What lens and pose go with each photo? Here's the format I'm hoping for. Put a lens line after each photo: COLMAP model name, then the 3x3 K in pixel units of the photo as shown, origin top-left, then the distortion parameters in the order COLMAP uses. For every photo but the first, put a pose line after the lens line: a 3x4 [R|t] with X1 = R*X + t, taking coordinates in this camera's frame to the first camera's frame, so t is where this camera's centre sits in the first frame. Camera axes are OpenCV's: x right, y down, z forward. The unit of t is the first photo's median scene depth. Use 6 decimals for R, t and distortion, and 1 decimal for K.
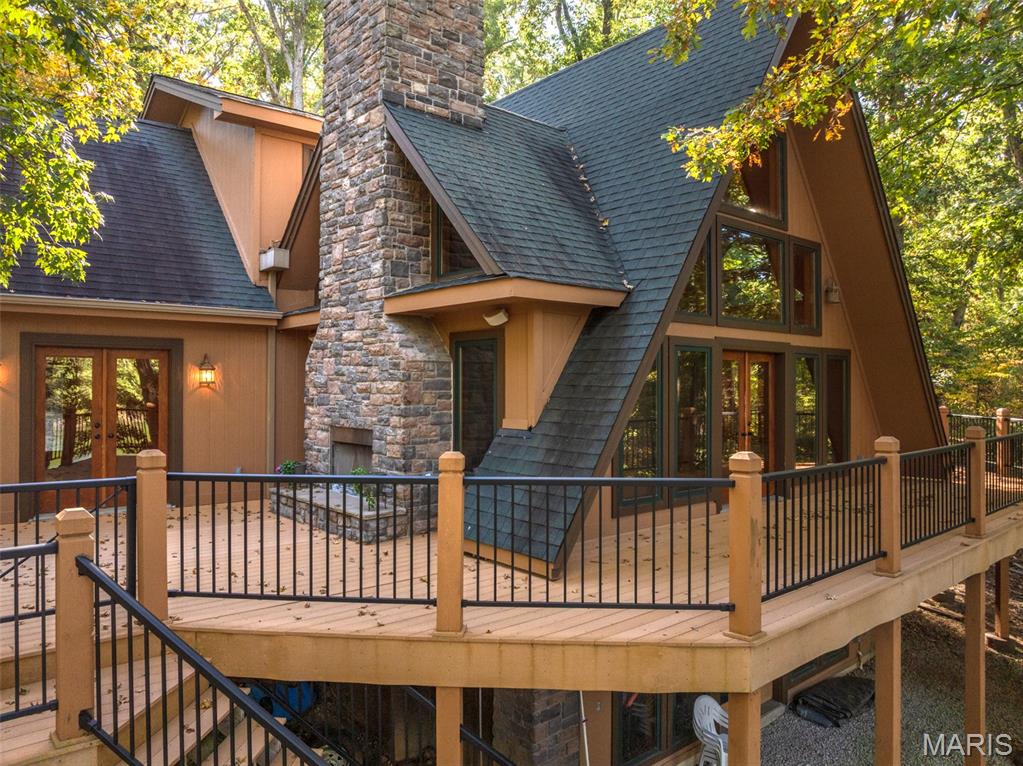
lens RADIAL K [[720.8, 0, 511.5], [0, 720.8, 383.0], [0, 0, 1]] dist [-0.023386, -0.003184]
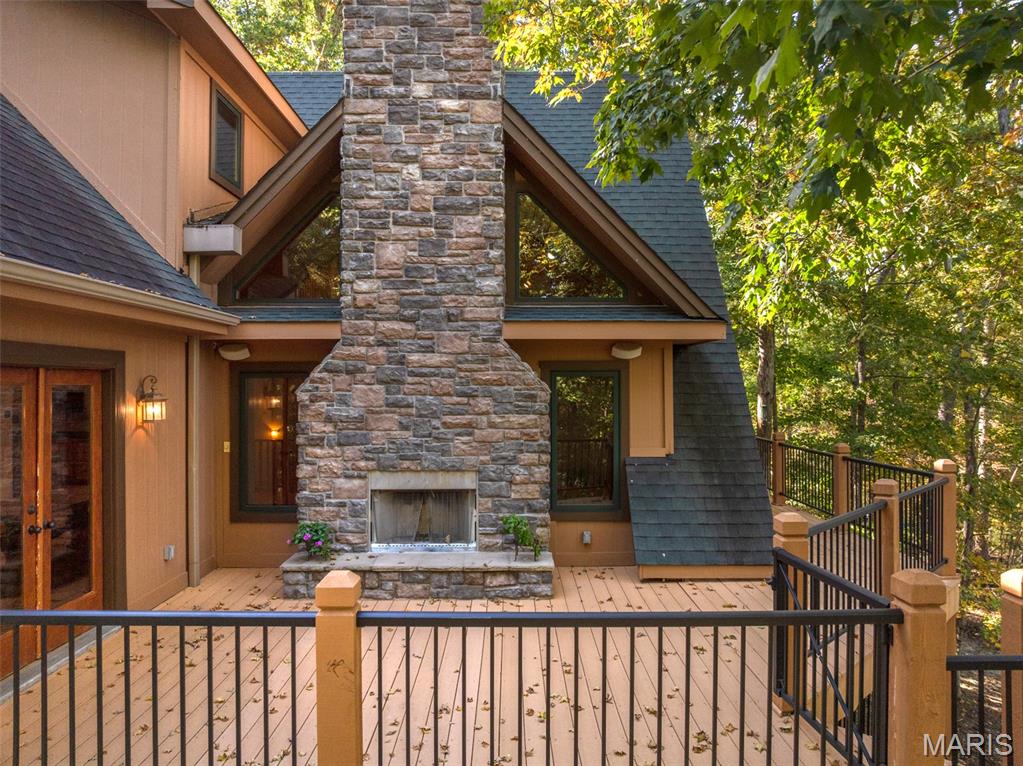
lens RADIAL K [[720.8, 0, 511.5], [0, 720.8, 383.0], [0, 0, 1]] dist [-0.023386, -0.003184]
pose [[0.644644, 0.001397, 0.764481, -0.795149], [0.000094, 0.999998, -0.001907, -0.037031], [-0.764483, 0.001301, 0.644643, 0.394719]]
